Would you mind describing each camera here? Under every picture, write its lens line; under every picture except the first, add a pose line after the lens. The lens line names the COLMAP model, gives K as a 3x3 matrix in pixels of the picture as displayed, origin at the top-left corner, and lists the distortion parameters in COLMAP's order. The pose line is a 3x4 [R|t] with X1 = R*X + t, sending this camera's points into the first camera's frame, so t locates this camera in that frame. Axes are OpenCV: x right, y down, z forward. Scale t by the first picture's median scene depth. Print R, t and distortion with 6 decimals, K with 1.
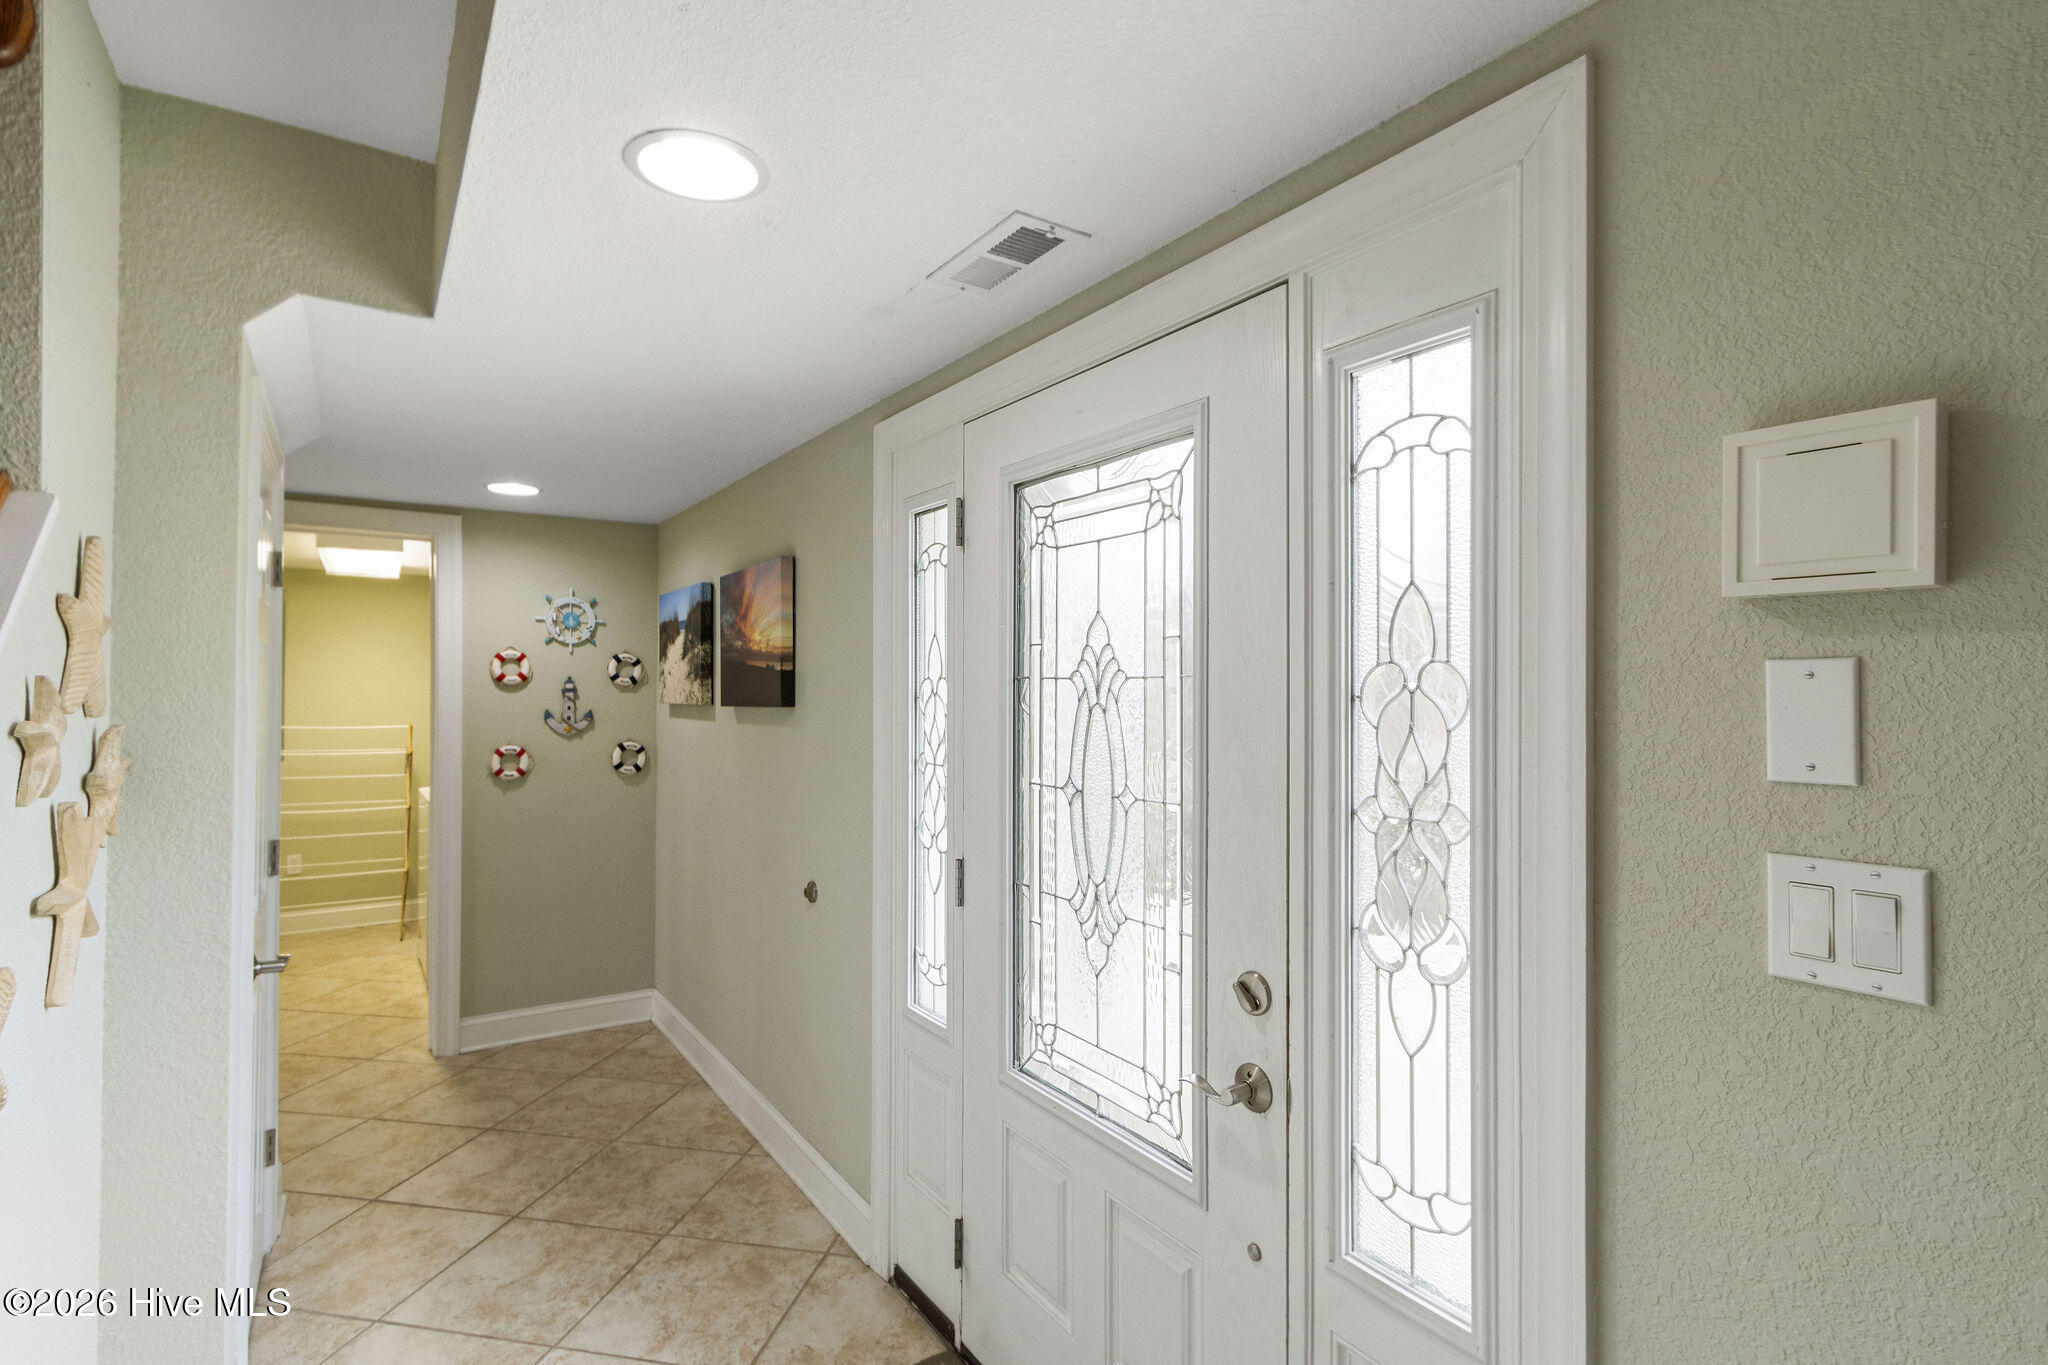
lens RADIAL K [[941.3, 0, 1010.8], [0, 941.3, 696.7], [0, 0, 1]] dist [0.008038, -0.001942]
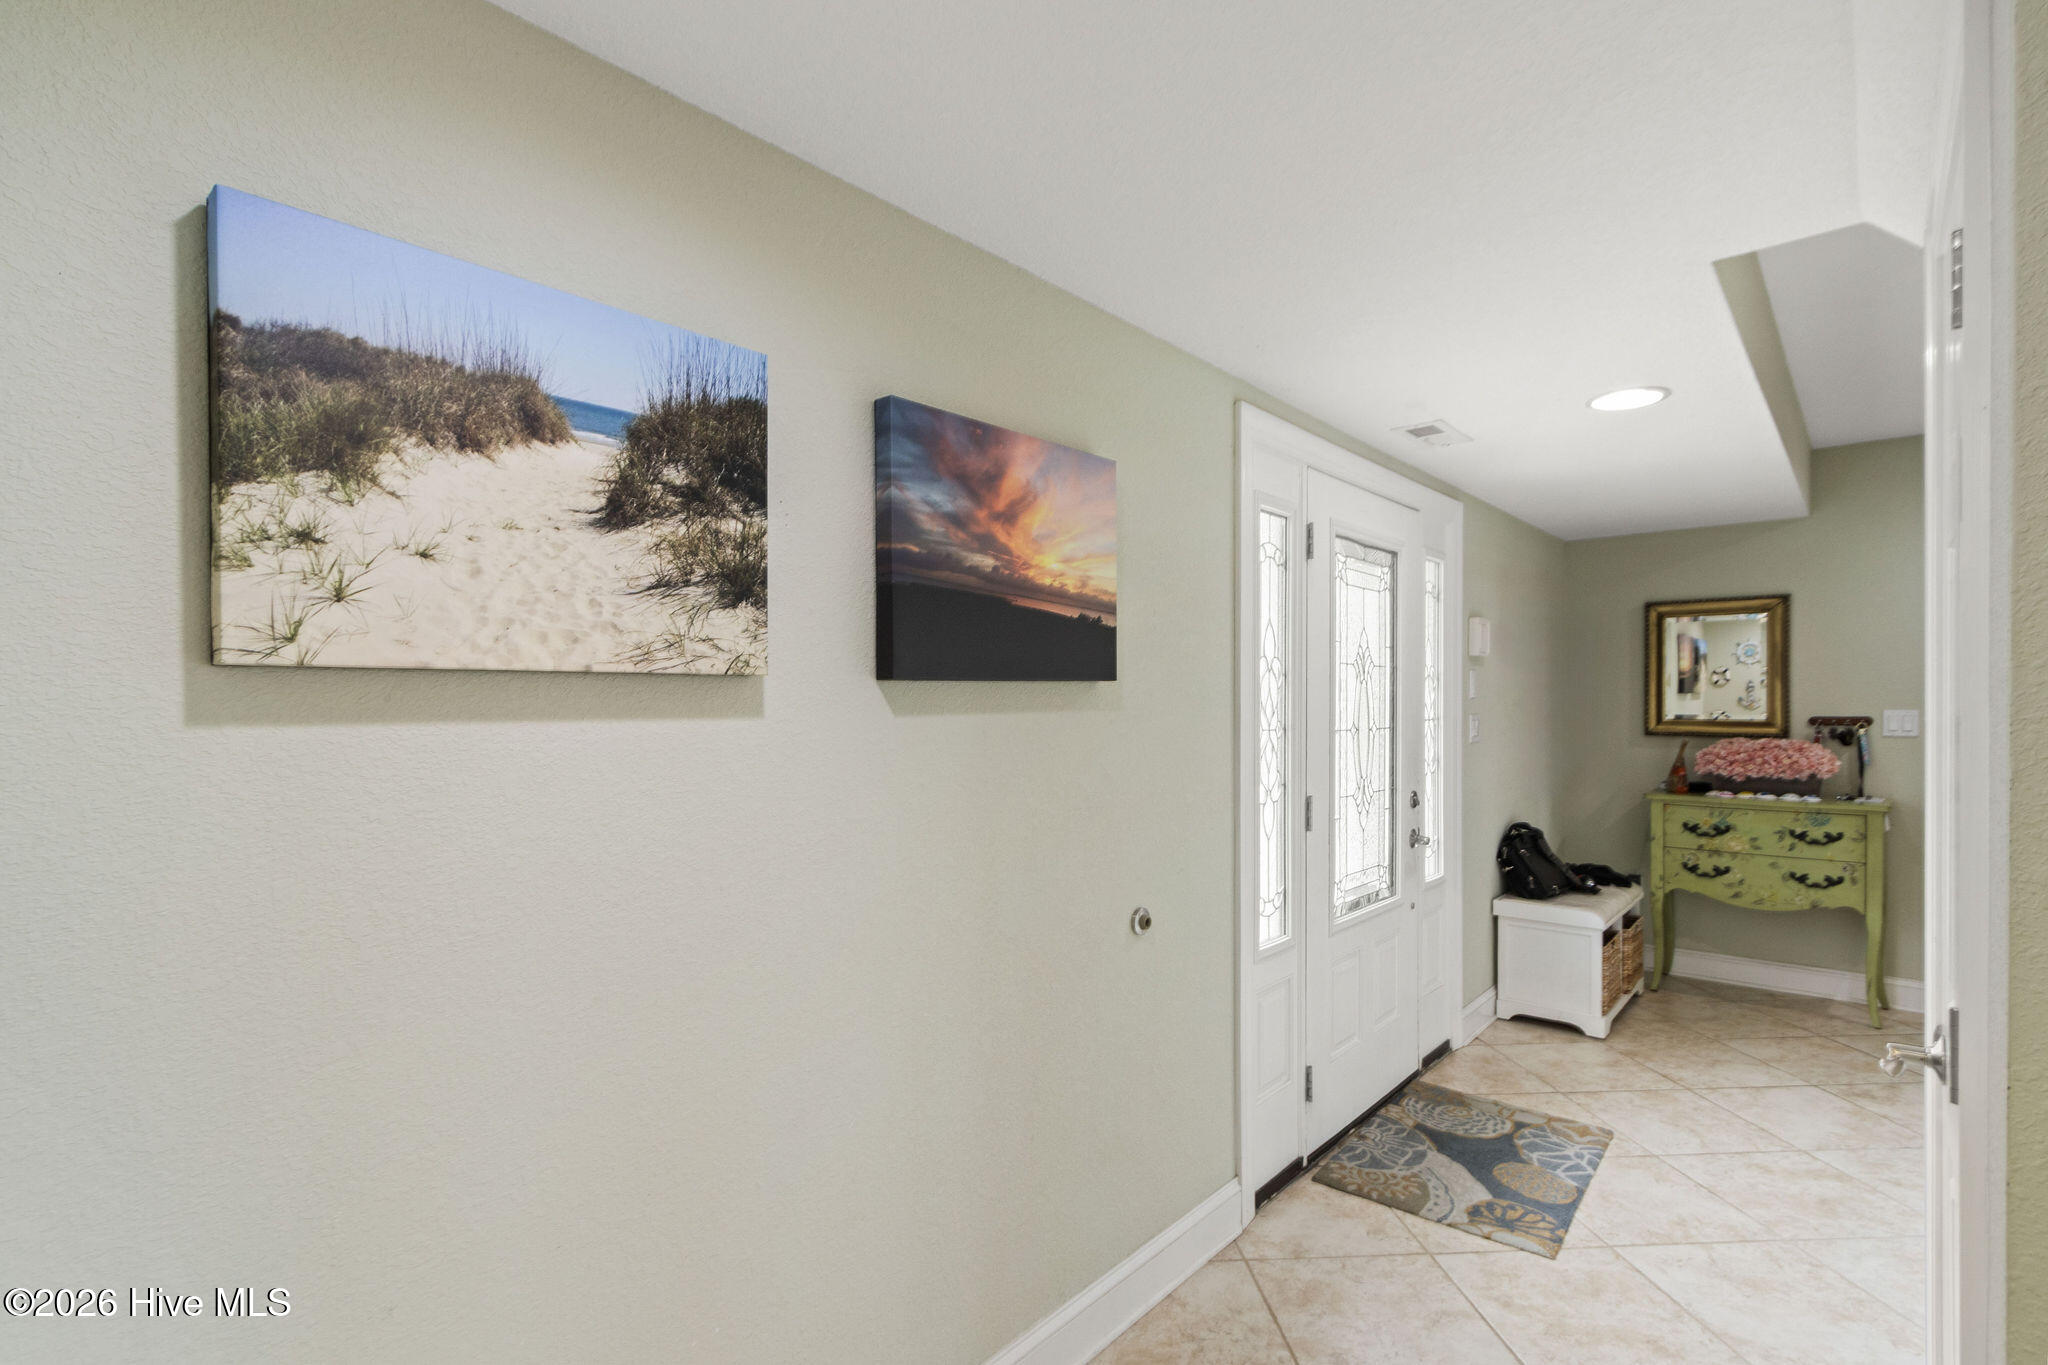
lens RADIAL K [[941.3, 0, 1024.1], [0, 941.3, 691.3], [0, 0, 1]] dist [0.008038, -0.001942]
pose [[-0.229690, -0.007433, 0.973235, -0.963882], [-0.008539, 0.999948, 0.005622, 0.016424], [-0.973226, -0.007019, -0.229742, 1.308061]]
